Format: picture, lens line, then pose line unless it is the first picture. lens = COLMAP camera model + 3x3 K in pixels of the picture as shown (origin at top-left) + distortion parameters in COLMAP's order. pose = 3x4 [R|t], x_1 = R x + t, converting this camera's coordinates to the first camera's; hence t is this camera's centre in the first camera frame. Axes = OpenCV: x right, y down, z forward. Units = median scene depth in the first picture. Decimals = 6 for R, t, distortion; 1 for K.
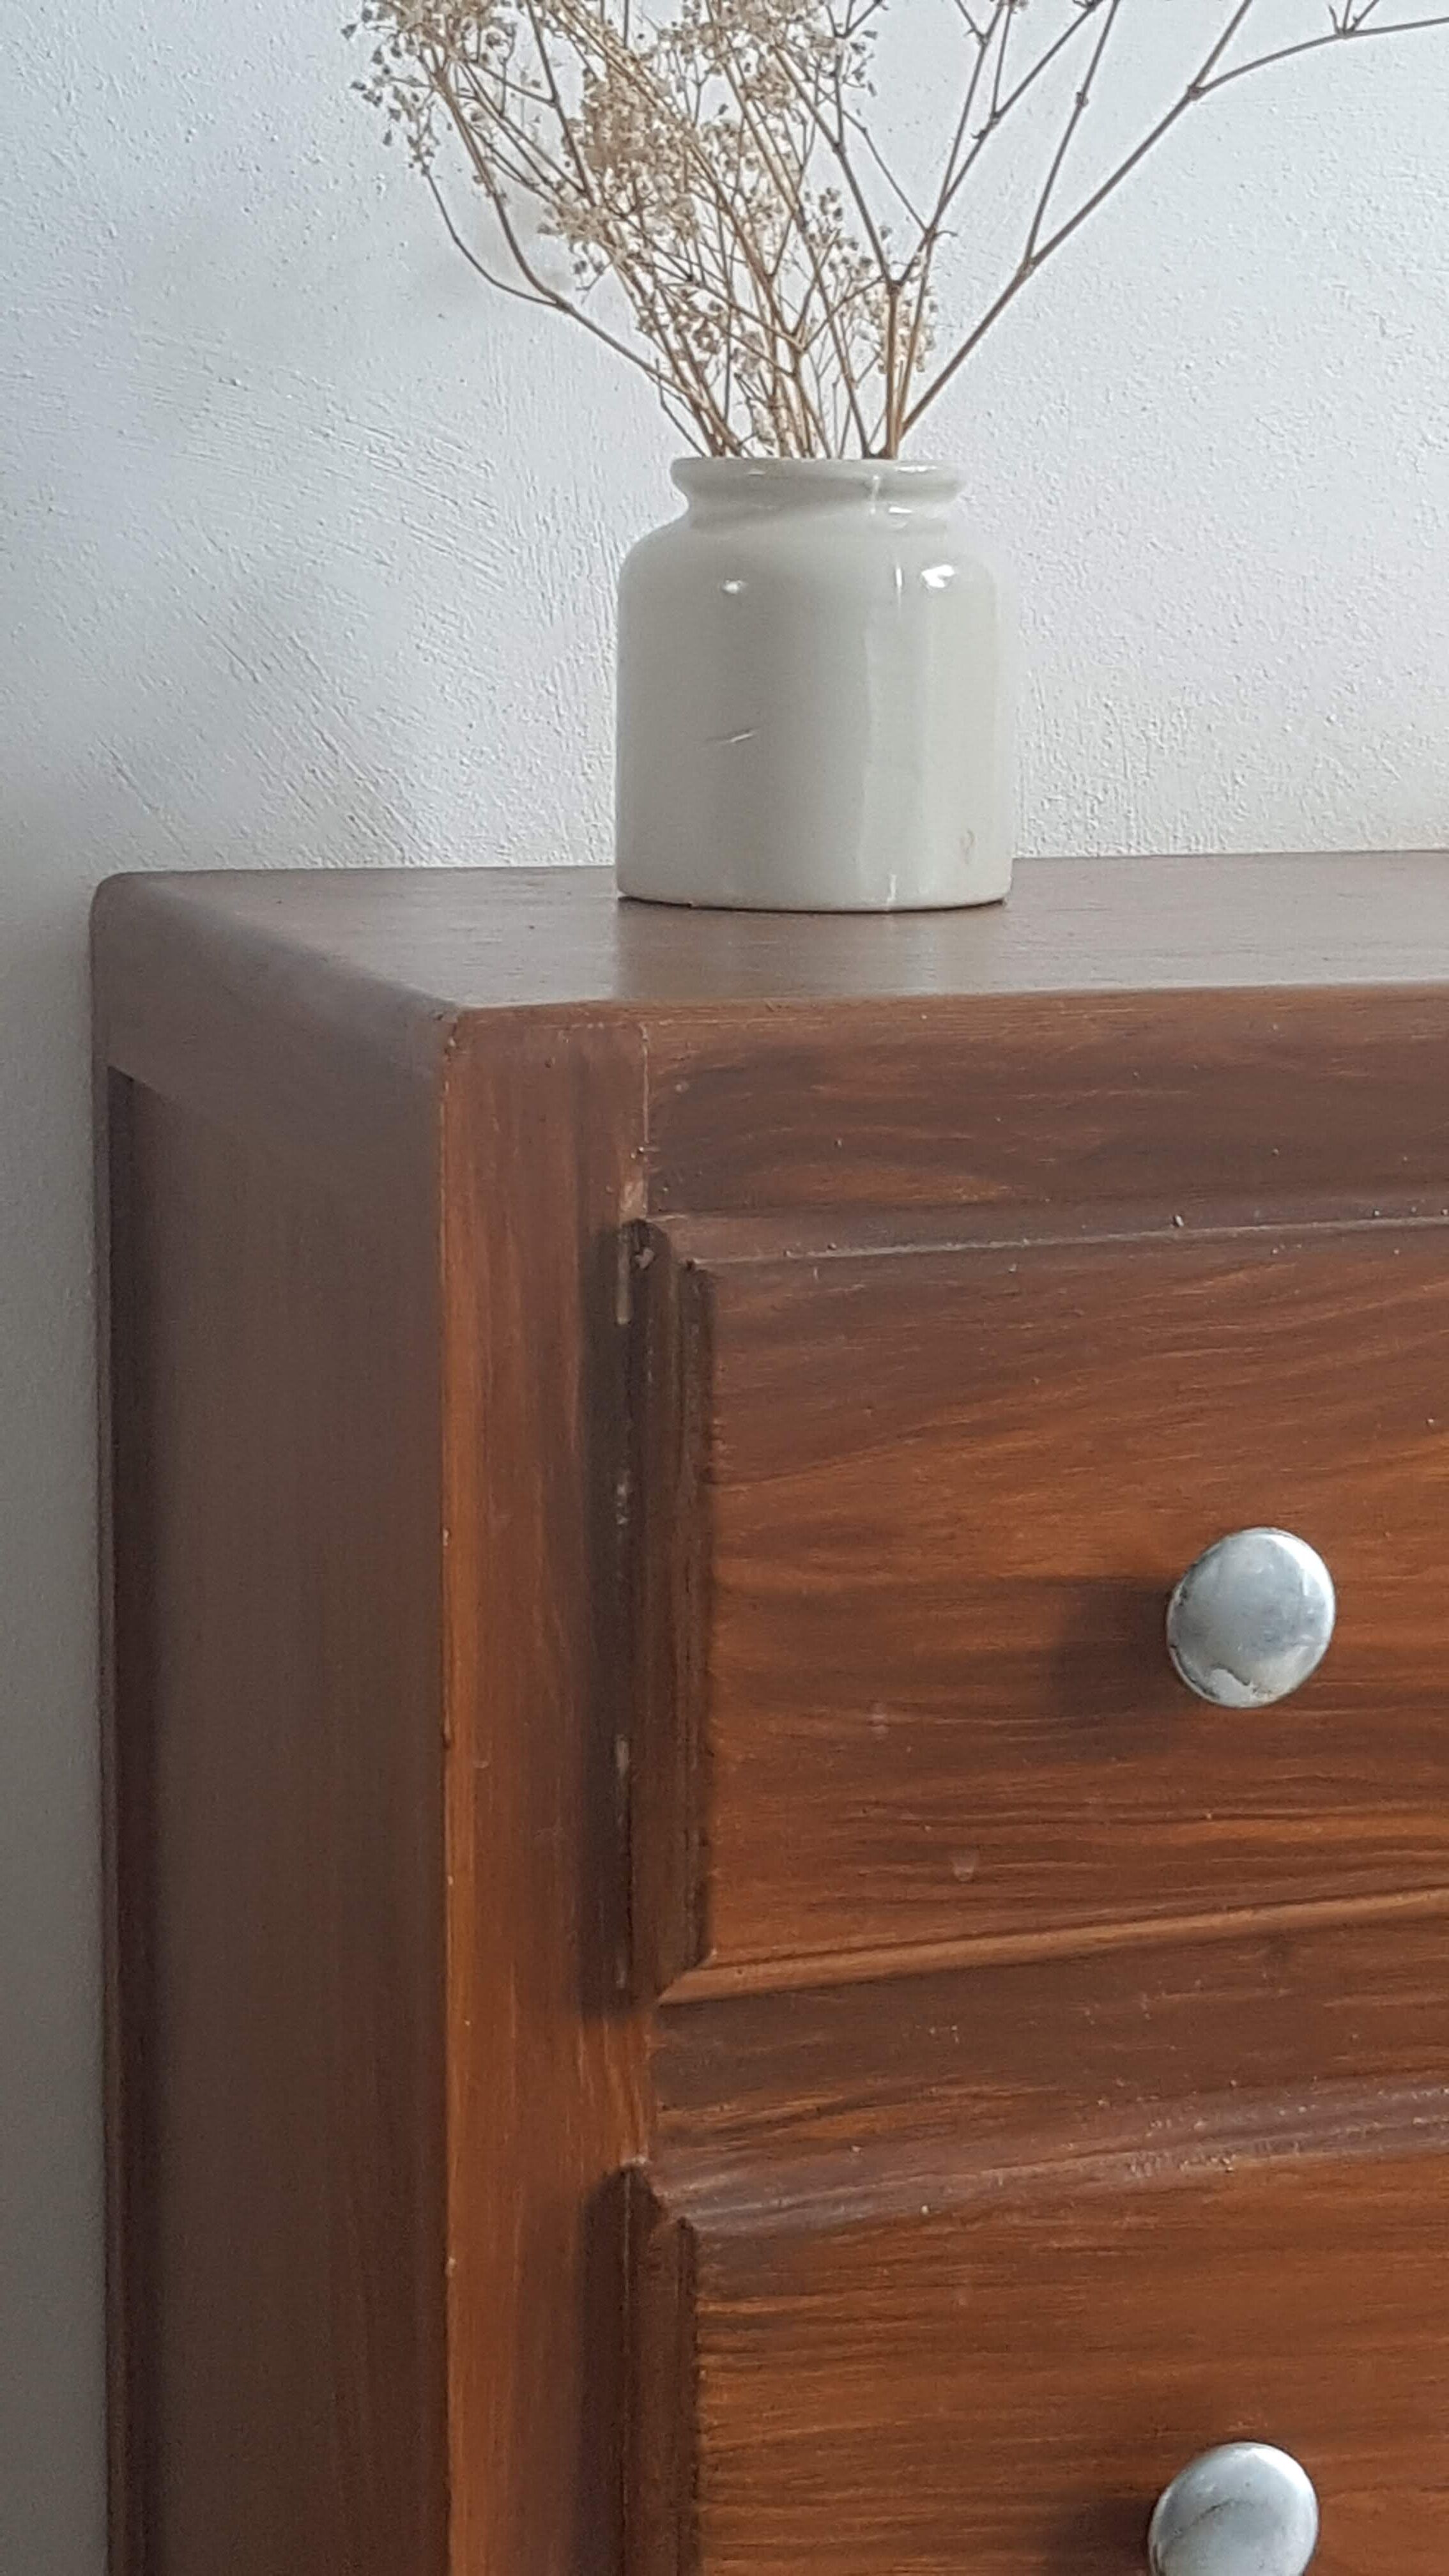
lens RADIAL K [[4540.8, 0, 726.5], [0, 4540.8, 1190.7], [0, 0, 1]] dist [0.255591, -1.221954]
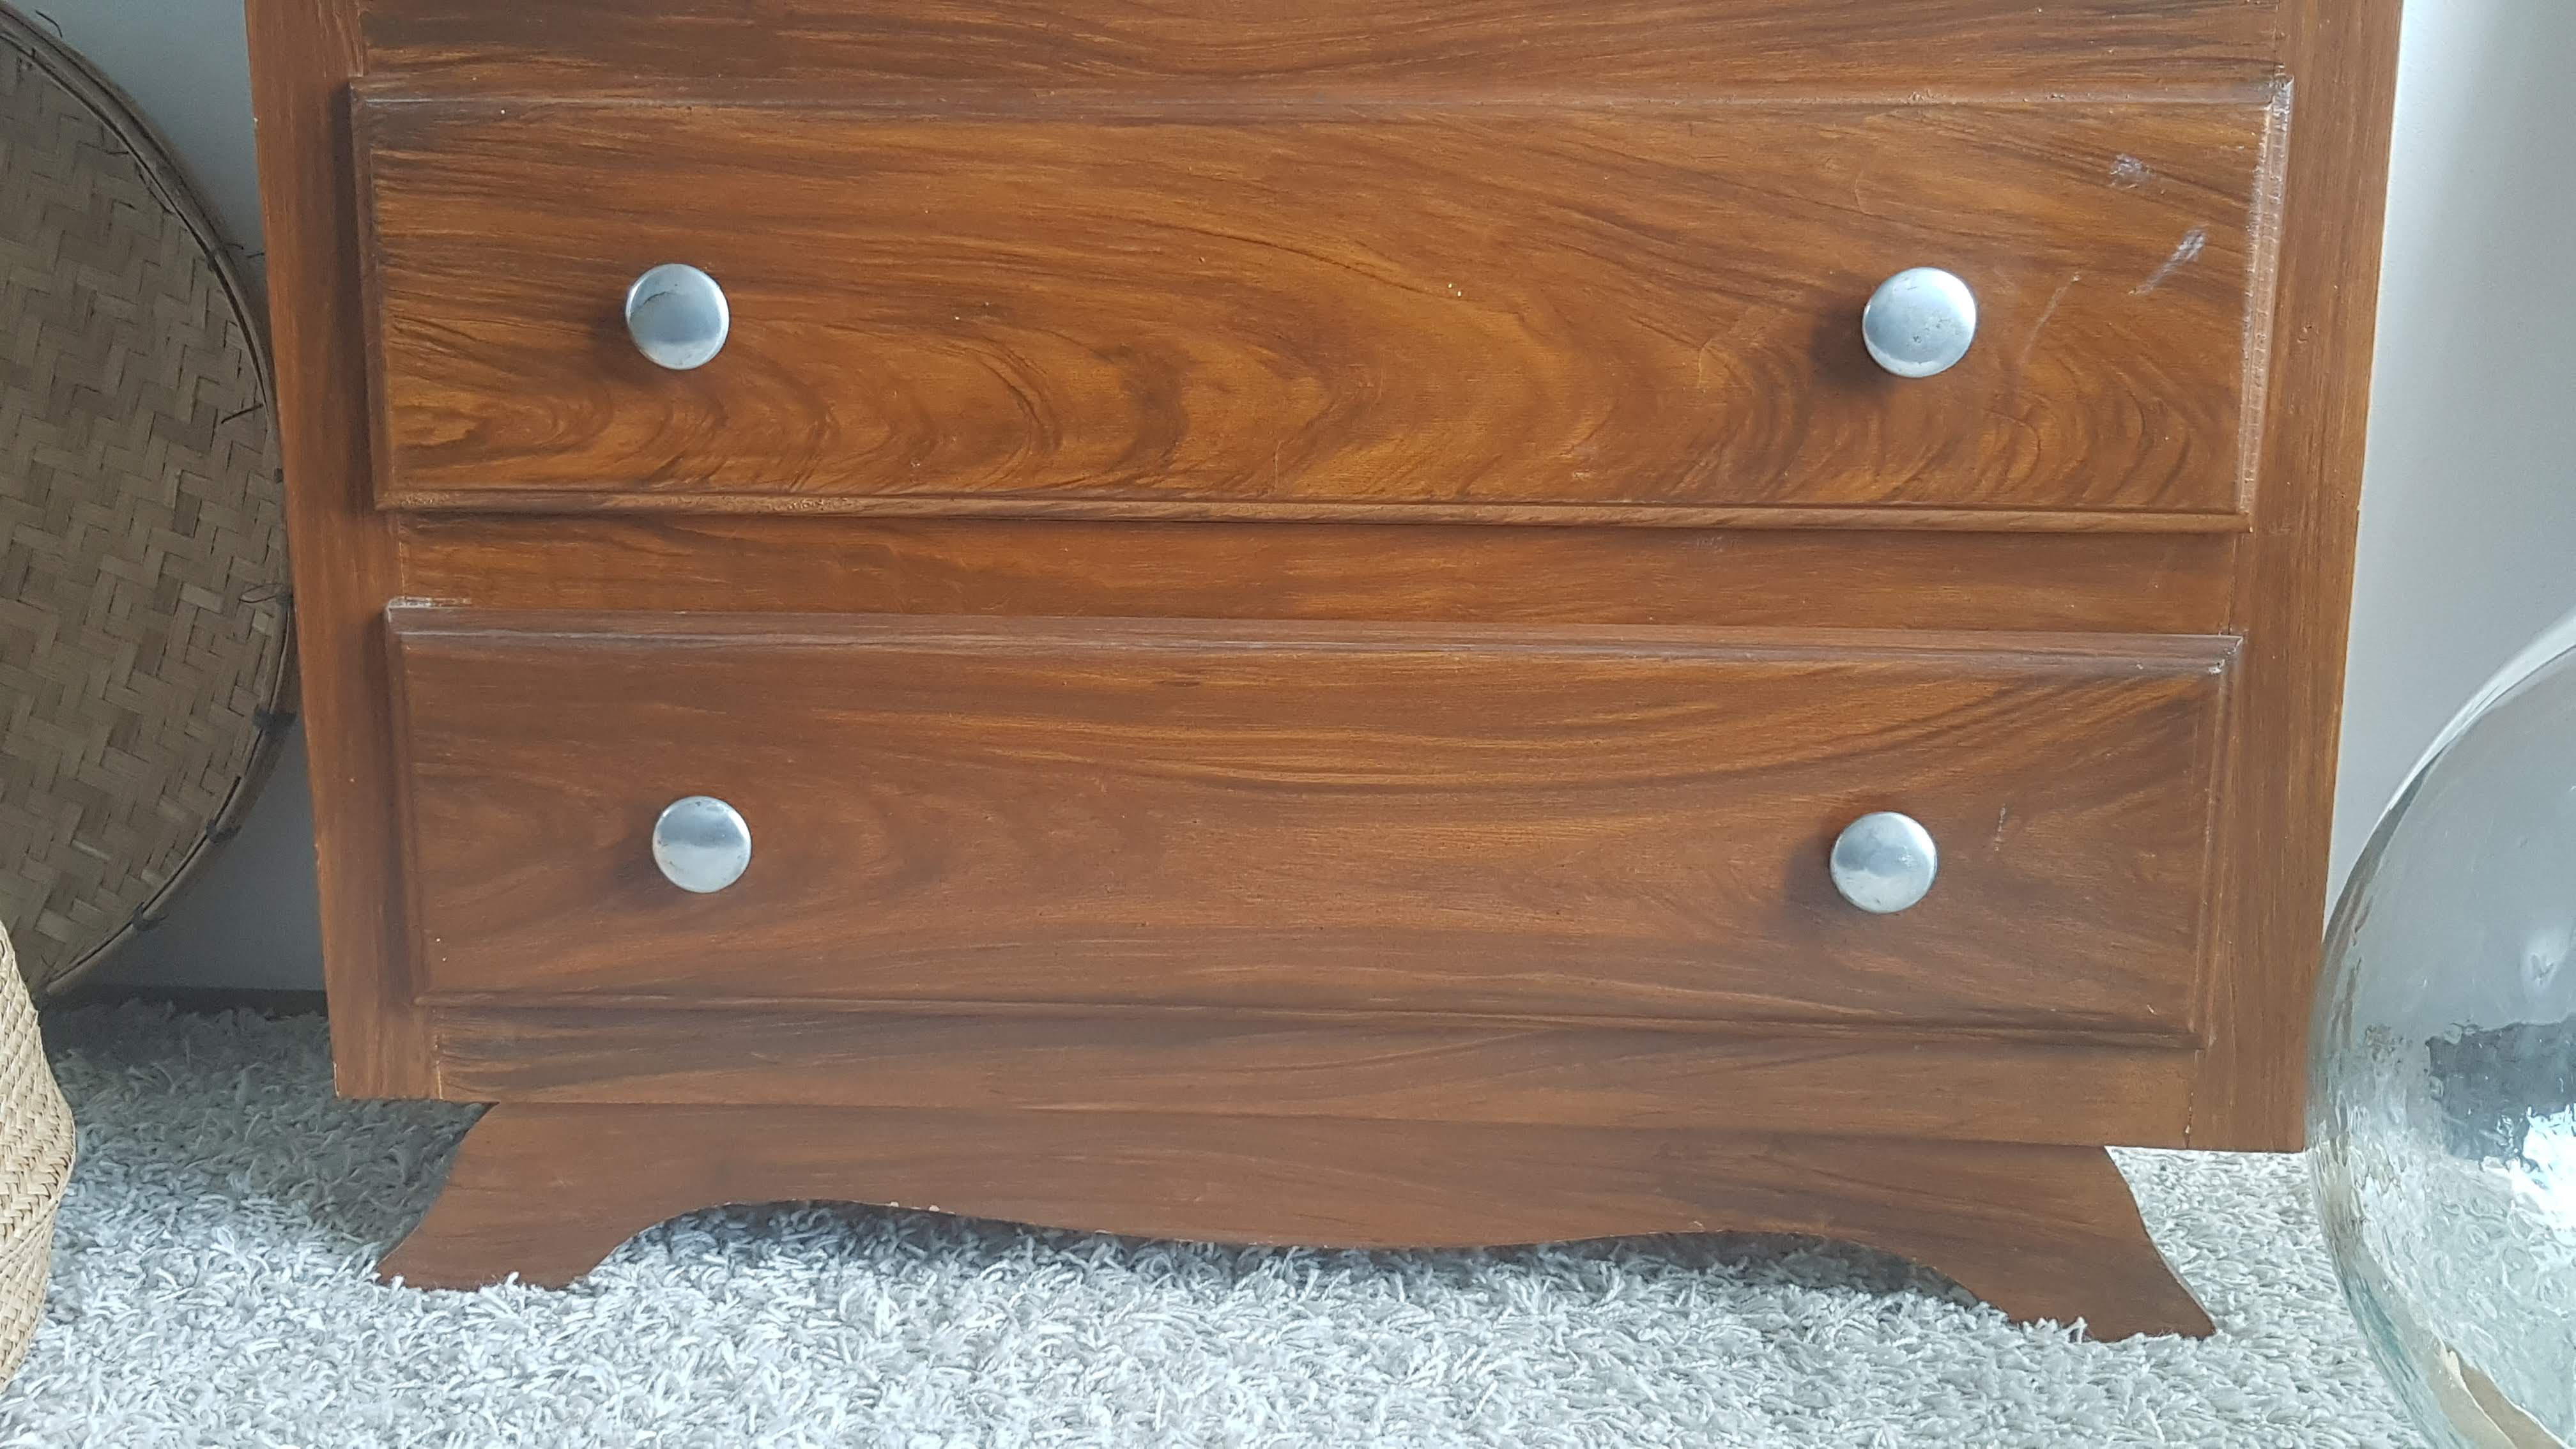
lens RADIAL K [[2542.2, 0, 1238.4], [0, 2542.2, 665.5], [0, 0, 1]] dist [0.137001, -0.330746]
pose [[0.915507, 0.077774, -0.394713, 0.713749], [-0.051549, 0.995726, 0.076635, 0.345049], [0.398986, -0.049813, 0.915603, 0.193772]]
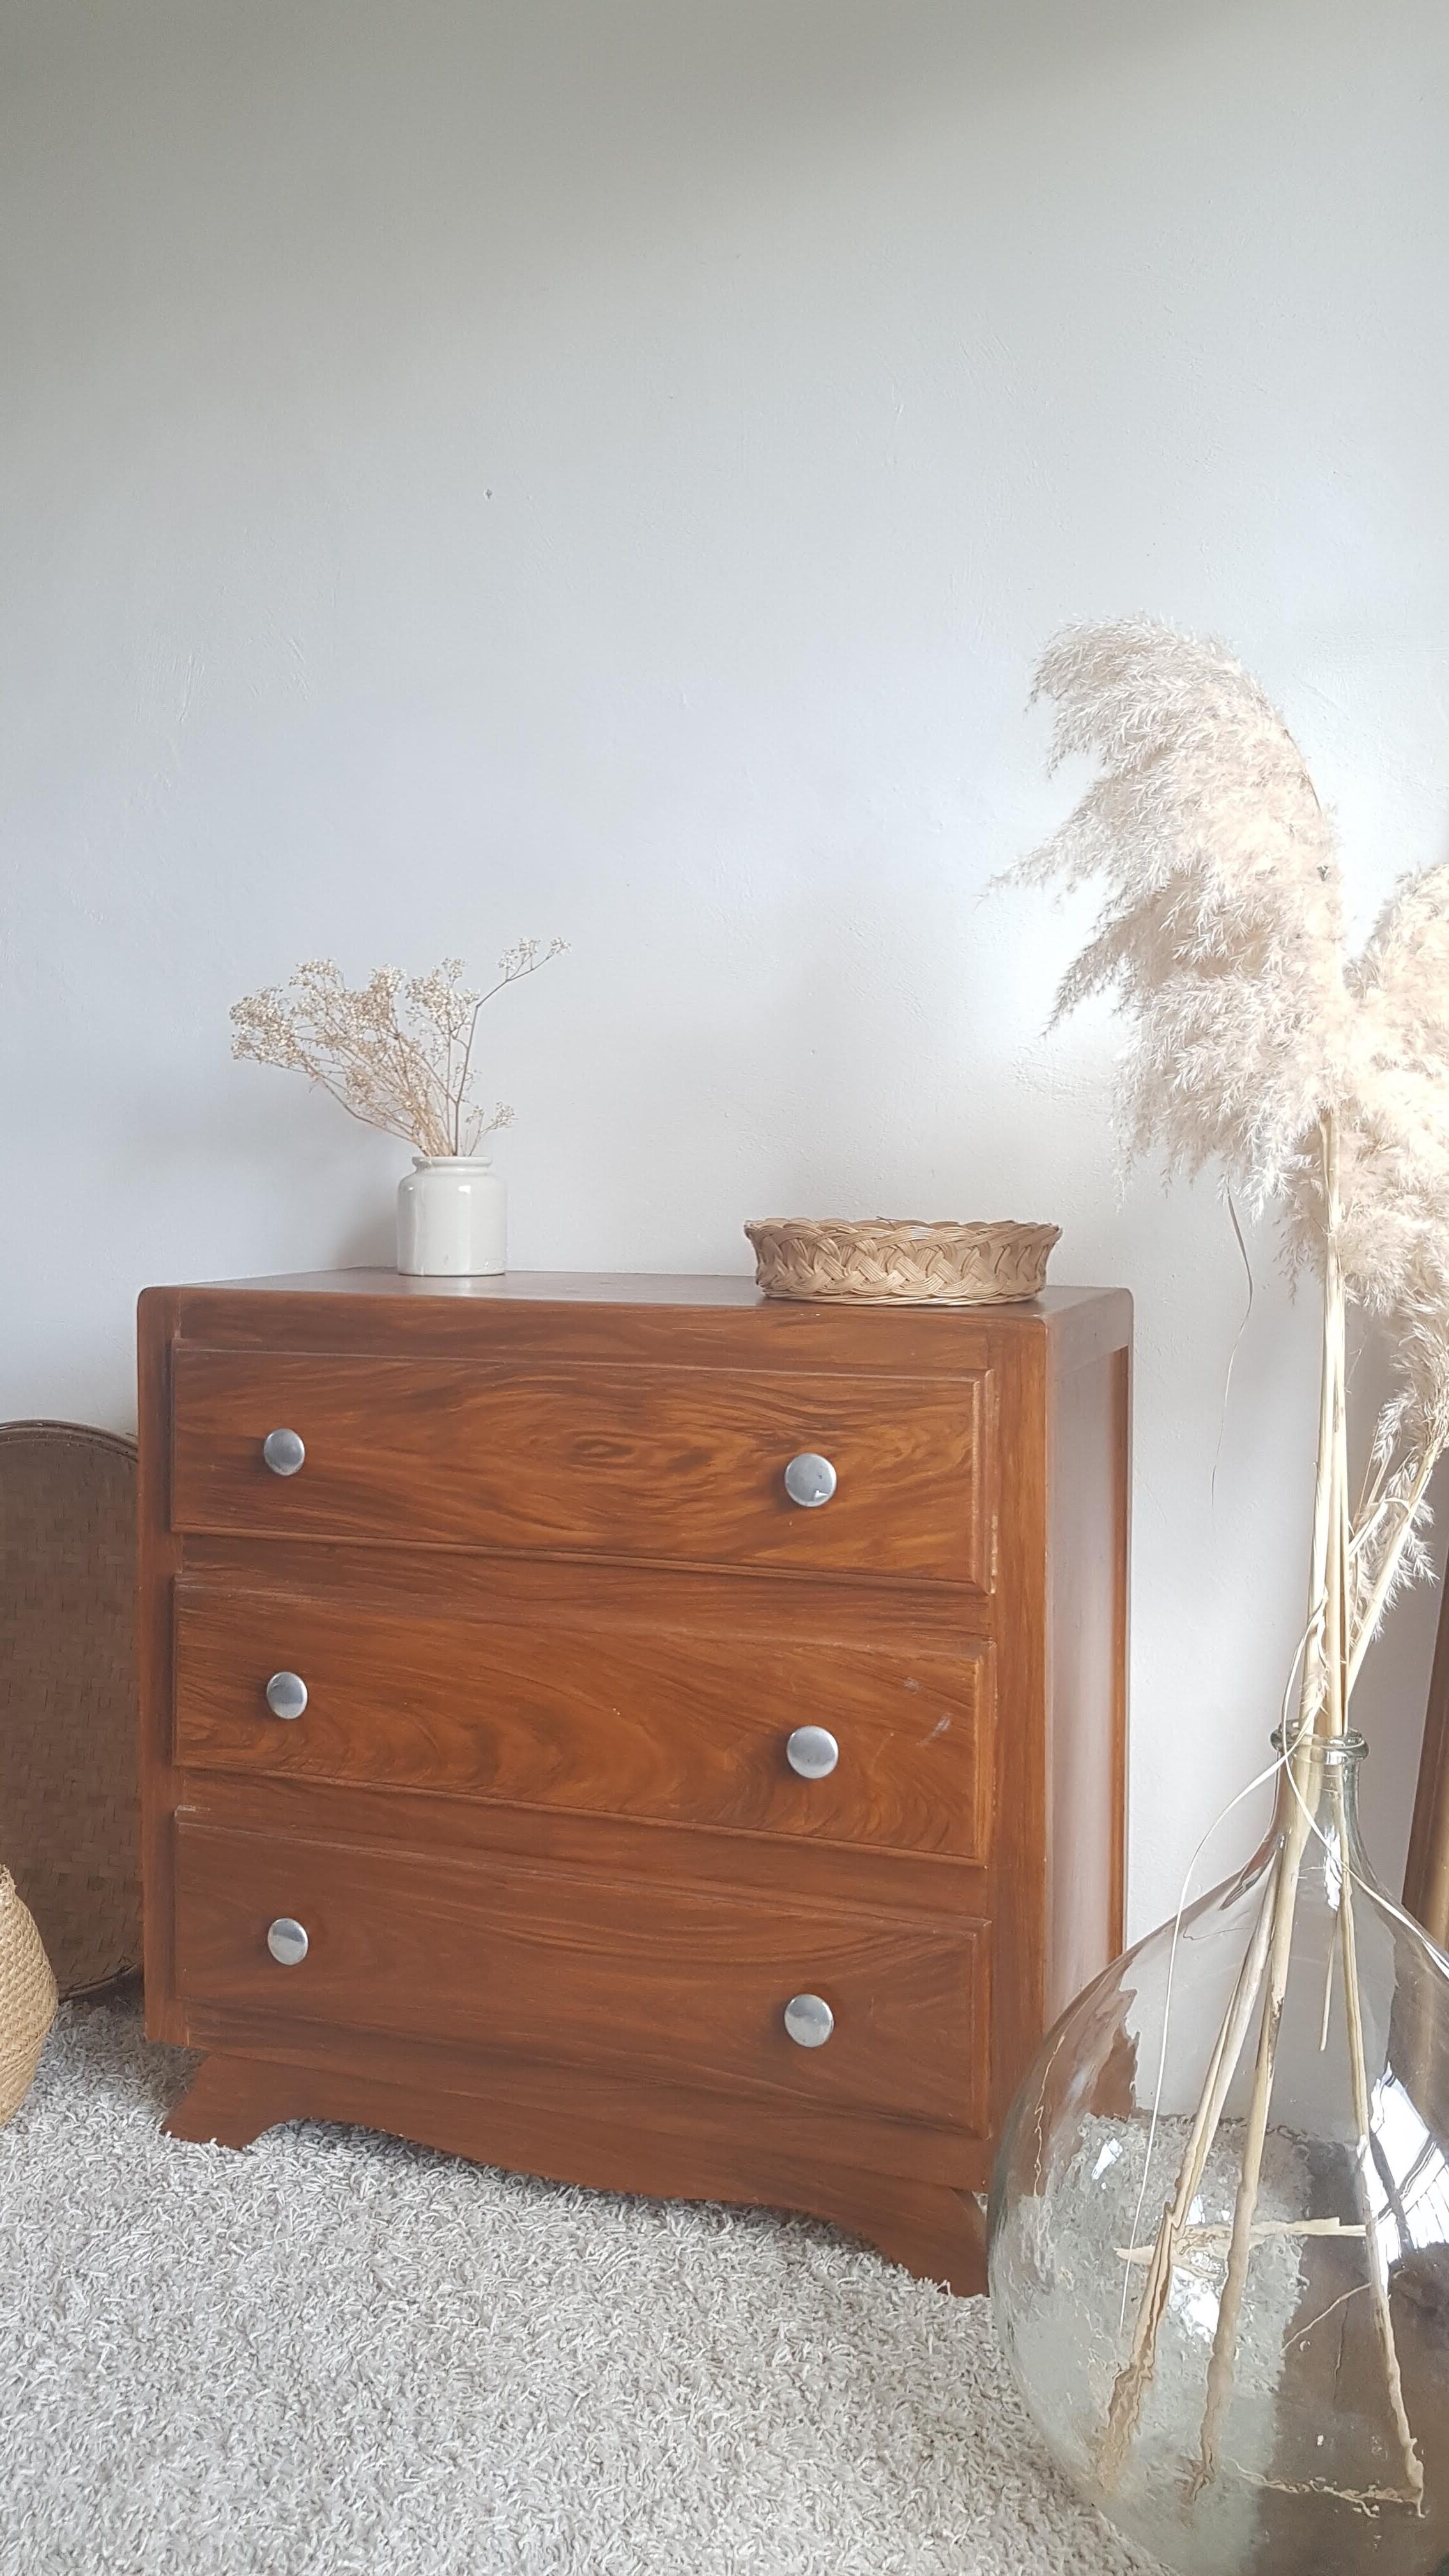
lens RADIAL K [[2034.1, 0, 777.3], [0, 2034.1, 1220.1], [0, 0, 1]] dist [-0.022520, -0.008278]
pose [[0.768188, 0.011239, -0.640125, 1.533197], [-0.090648, 0.991682, -0.091372, 0.017057], [0.633774, 0.128217, 0.762818, -0.082274]]
